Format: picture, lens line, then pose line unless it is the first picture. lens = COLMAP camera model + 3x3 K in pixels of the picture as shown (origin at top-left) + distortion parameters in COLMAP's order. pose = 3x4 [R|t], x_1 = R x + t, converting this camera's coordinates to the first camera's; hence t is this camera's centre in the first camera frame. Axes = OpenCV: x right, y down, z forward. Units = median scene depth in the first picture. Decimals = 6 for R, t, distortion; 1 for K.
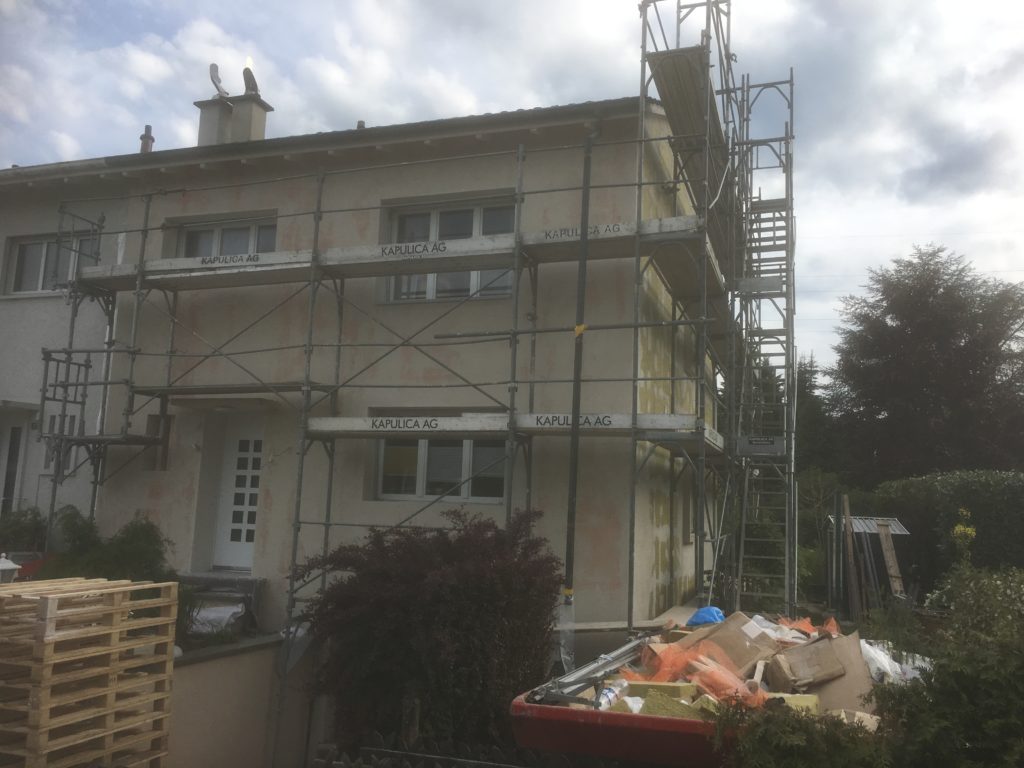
lens RADIAL K [[859.1, 0, 508.0], [0, 859.1, 373.0], [0, 0, 1]] dist [0.077775, -0.101282]
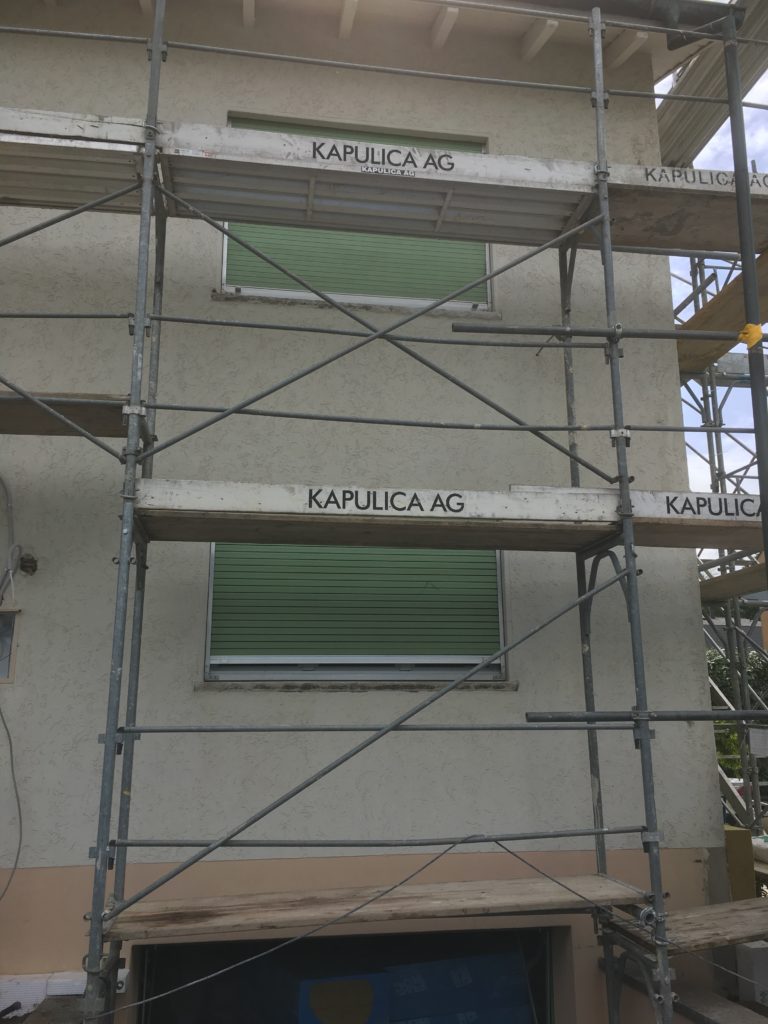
lens RADIAL K [[859.1, 0, 378.1], [0, 859.1, 505.3], [0, 0, 1]] dist [0.077775, -0.101282]
pose [[0.879789, 0.077104, 0.469070, -0.304214], [-0.036833, 0.994848, -0.094446, 0.093746], [-0.473935, 0.065815, 0.878097, 0.533513]]
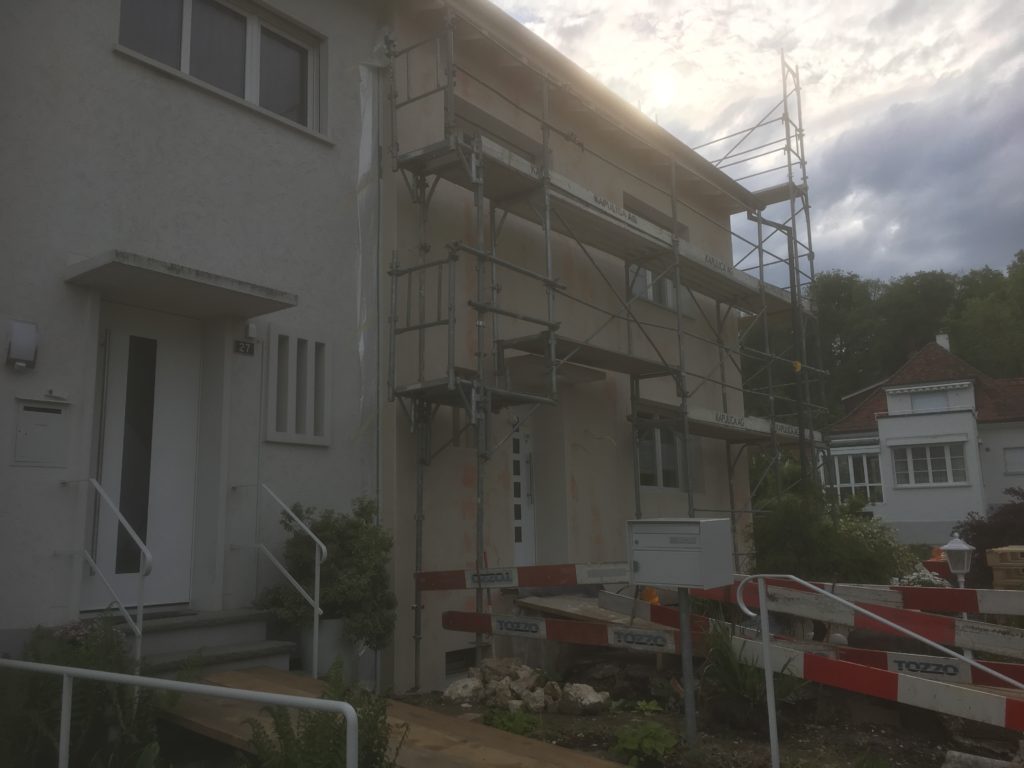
lens RADIAL K [[859.1, 0, 514.8], [0, 859.1, 377.6], [0, 0, 1]] dist [0.077775, -0.101282]
pose [[0.334084, 0.128175, 0.933787, -1.135259], [-0.113959, 0.988935, -0.094974, 0.127599], [-0.935629, -0.074685, 0.344994, 0.785430]]
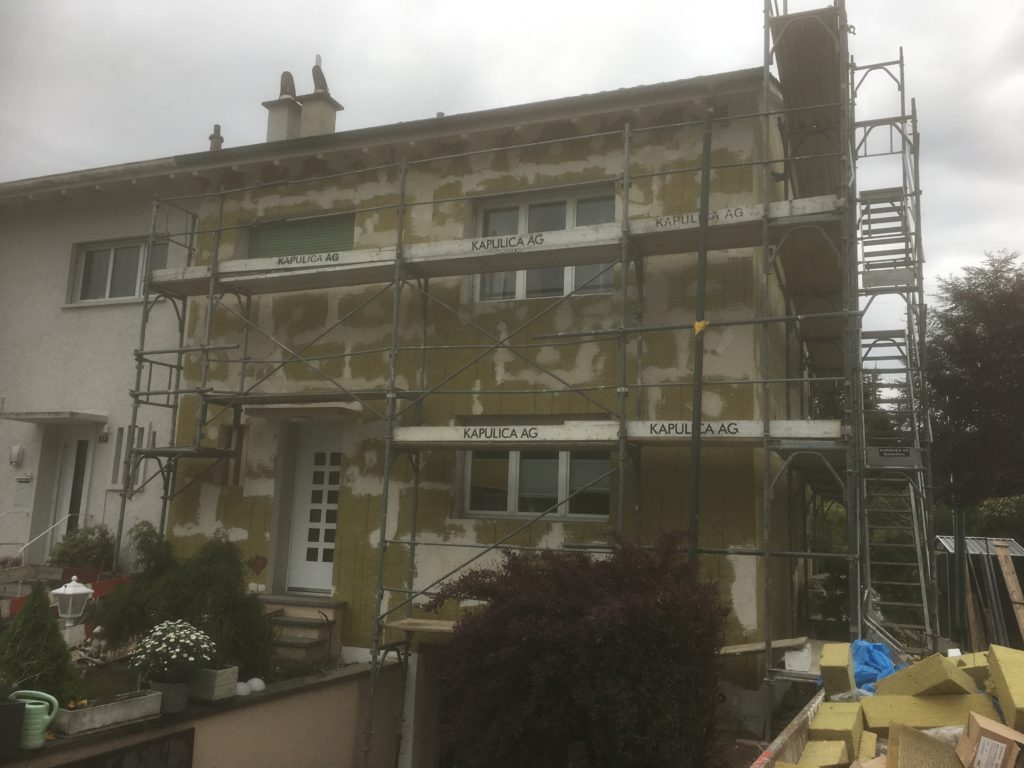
lens RADIAL K [[859.1, 0, 507.8], [0, 859.1, 374.7], [0, 0, 1]] dist [0.077775, -0.101282]
pose [[0.998662, -0.007281, -0.051207, -0.058277], [0.006372, 0.999820, -0.017886, 0.011937], [0.051328, 0.017536, 0.998528, 0.081363]]
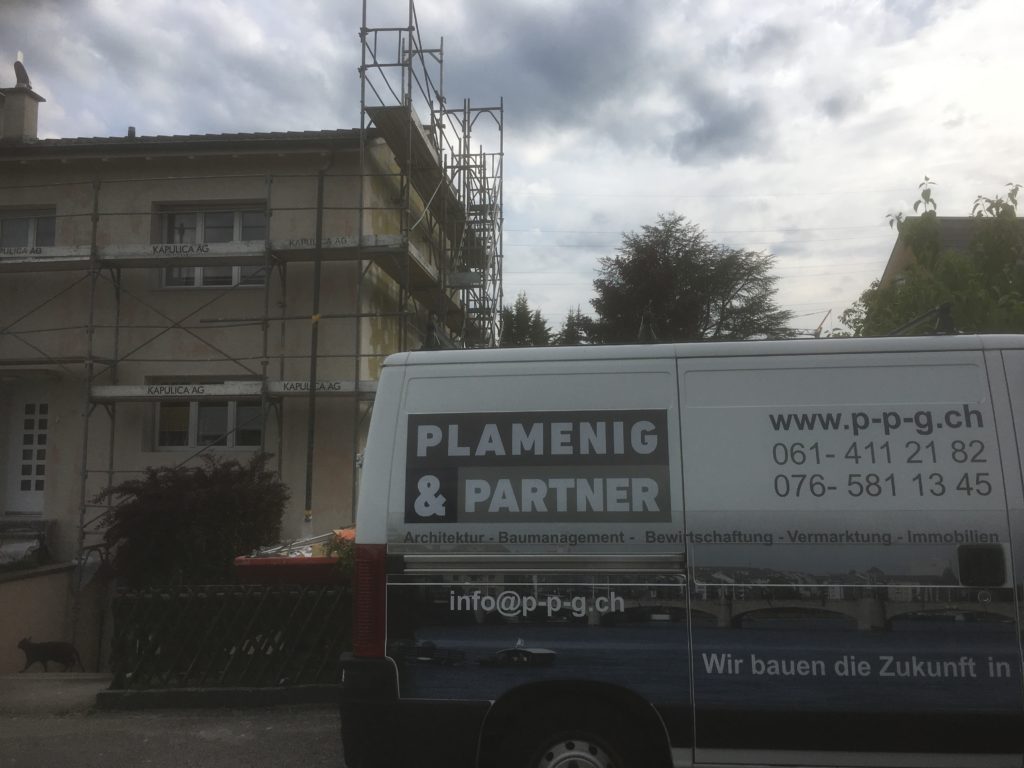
lens RADIAL K [[859.1, 0, 508.5], [0, 859.1, 372.5], [0, 0, 1]] dist [0.077775, -0.101282]
pose [[0.972410, -0.013291, 0.232898, 0.051166], [-0.000793, 0.998181, 0.060276, -0.038910], [-0.233275, -0.058797, 0.970631, -0.305948]]
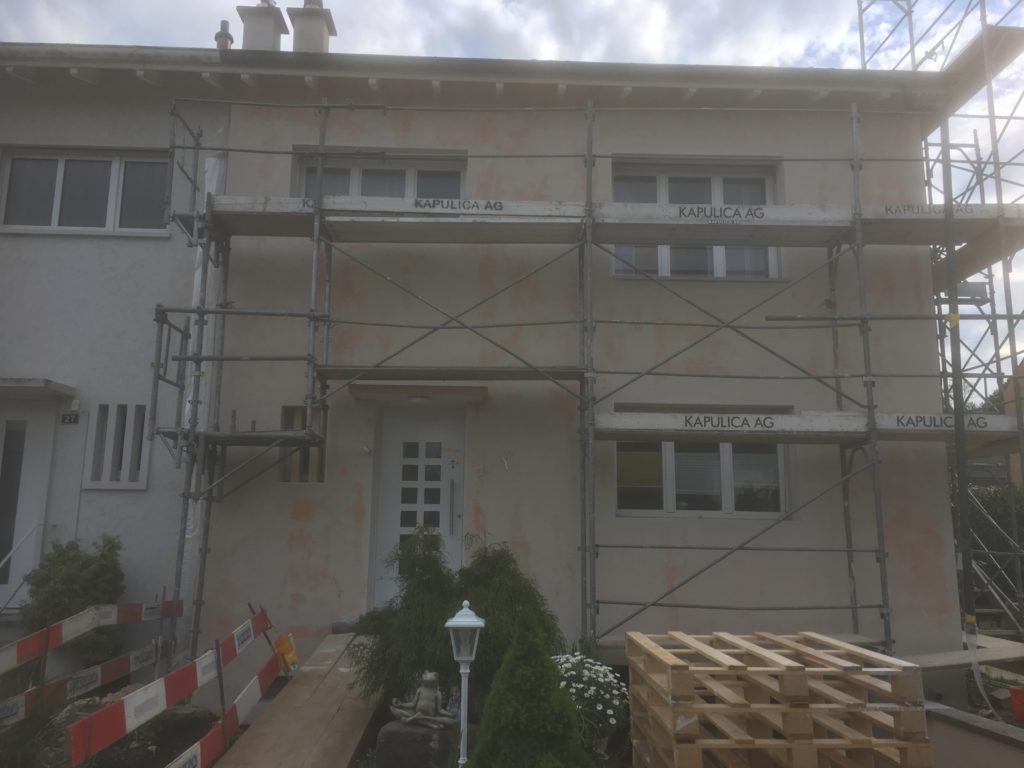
lens RADIAL K [[859.1, 0, 501.7], [0, 859.1, 373.9], [0, 0, 1]] dist [0.077775, -0.101282]
pose [[0.933863, 0.041918, 0.355167, -0.550376], [-0.033023, 0.998971, -0.031072, 0.041108], [-0.356104, 0.017289, 0.934286, 0.275664]]
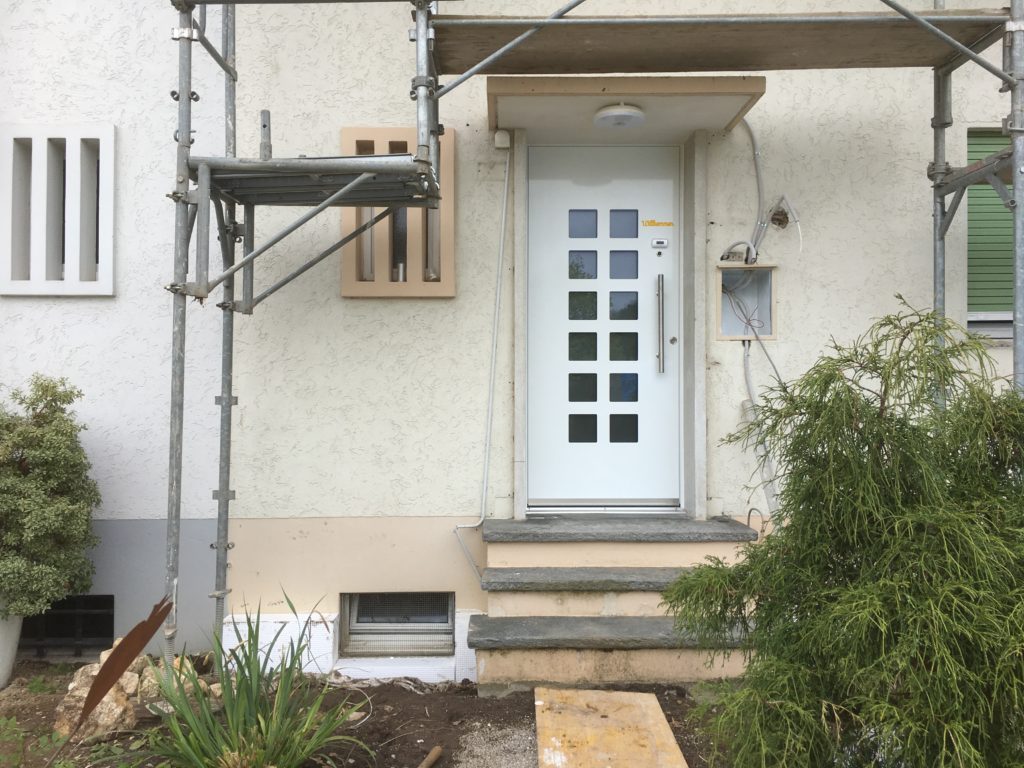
lens RADIAL K [[859.1, 0, 497.9], [0, 859.1, 371.5], [0, 0, 1]] dist [0.077775, -0.101282]
pose [[0.942105, -0.030195, 0.333956, -0.532869], [-0.016674, 0.990487, 0.136593, 0.108246], [-0.334903, -0.134254, 0.932639, 0.662487]]
